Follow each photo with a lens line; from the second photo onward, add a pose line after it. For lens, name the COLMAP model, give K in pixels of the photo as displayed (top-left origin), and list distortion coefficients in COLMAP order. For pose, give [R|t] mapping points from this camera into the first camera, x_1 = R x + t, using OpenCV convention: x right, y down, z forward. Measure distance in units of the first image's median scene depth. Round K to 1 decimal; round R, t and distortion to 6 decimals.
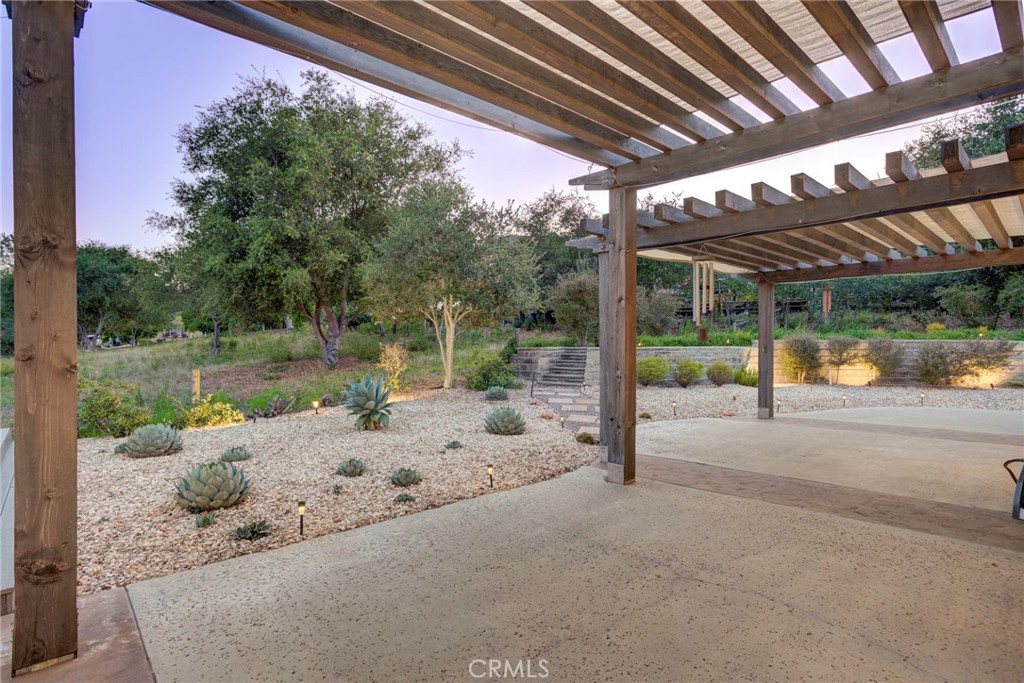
lens RADIAL K [[510.3, 0, 512.0], [0, 510.3, 341.5], [0, 0, 1]] dist [-0.015849, 0.006292]
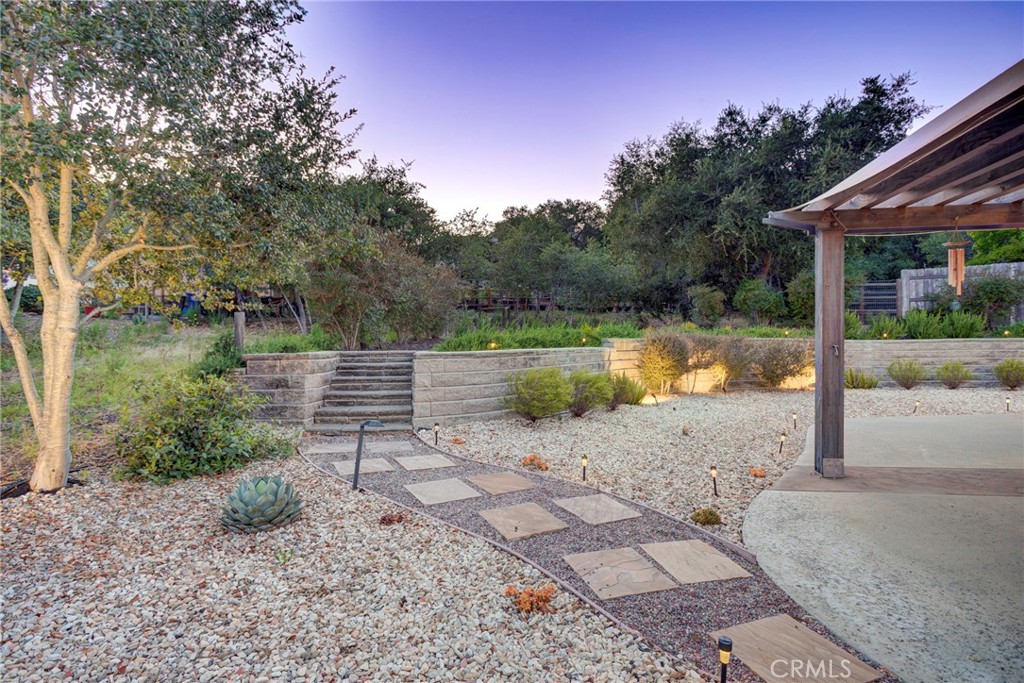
lens RADIAL K [[510.3, 0, 512.0], [0, 510.3, 341.5], [0, 0, 1]] dist [-0.015849, 0.006292]
pose [[0.796114, -0.003781, 0.605135, -0.089809], [0.004426, 0.999990, 0.000424, 0.002178], [-0.605130, 0.002341, 0.796123, 0.599881]]
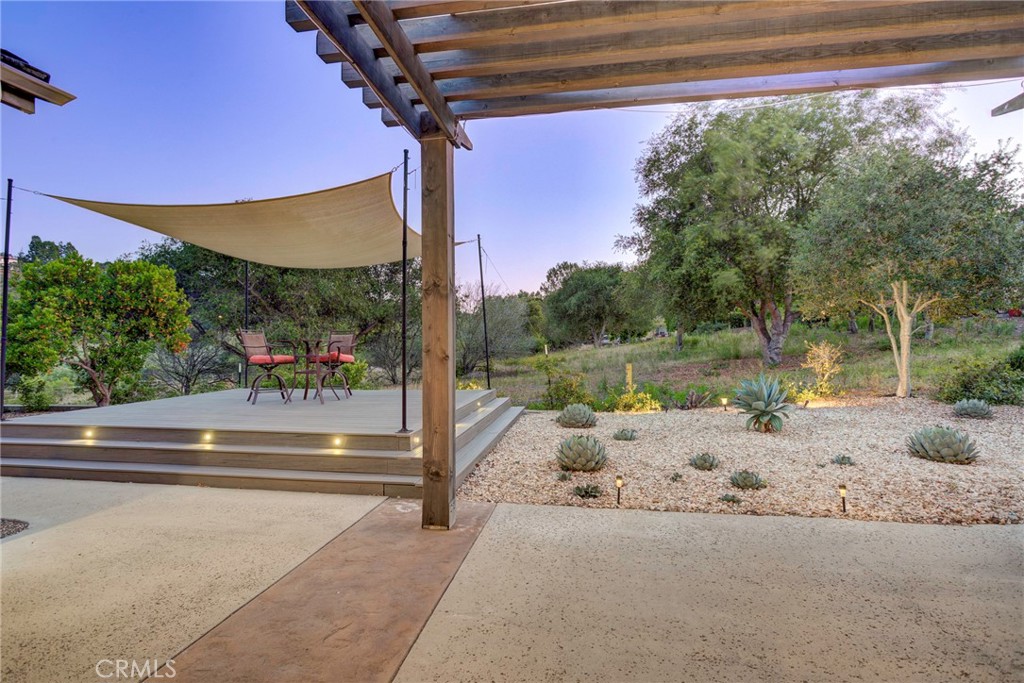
lens RADIAL K [[510.3, 0, 512.0], [0, 510.3, 341.5], [0, 0, 1]] dist [-0.015849, 0.006292]
pose [[0.629865, -0.001843, -0.776703, 0.110264], [0.004446, 0.999989, 0.001232, 0.000010], [0.776692, -0.004229, 0.629866, 0.019624]]
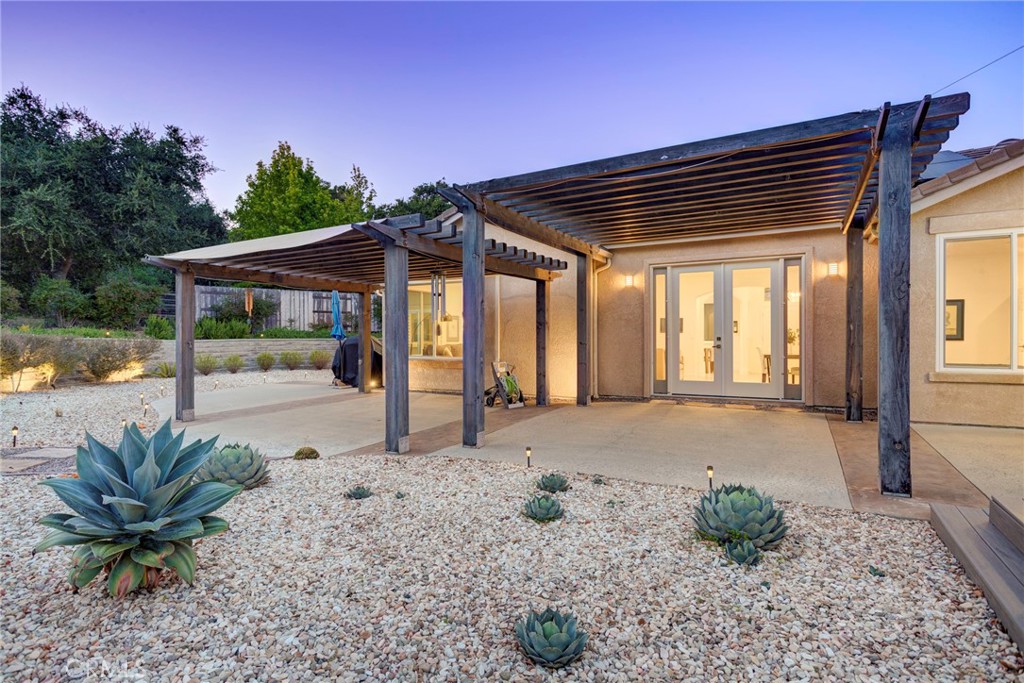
lens RADIAL K [[510.3, 0, 512.0], [0, 510.3, 341.5], [0, 0, 1]] dist [-0.015849, 0.006292]
pose [[-0.316117, -0.003109, 0.948715, -0.433034], [0.004319, 0.999980, 0.004716, 0.004433], [-0.948710, 0.005589, -0.316097, 0.569690]]
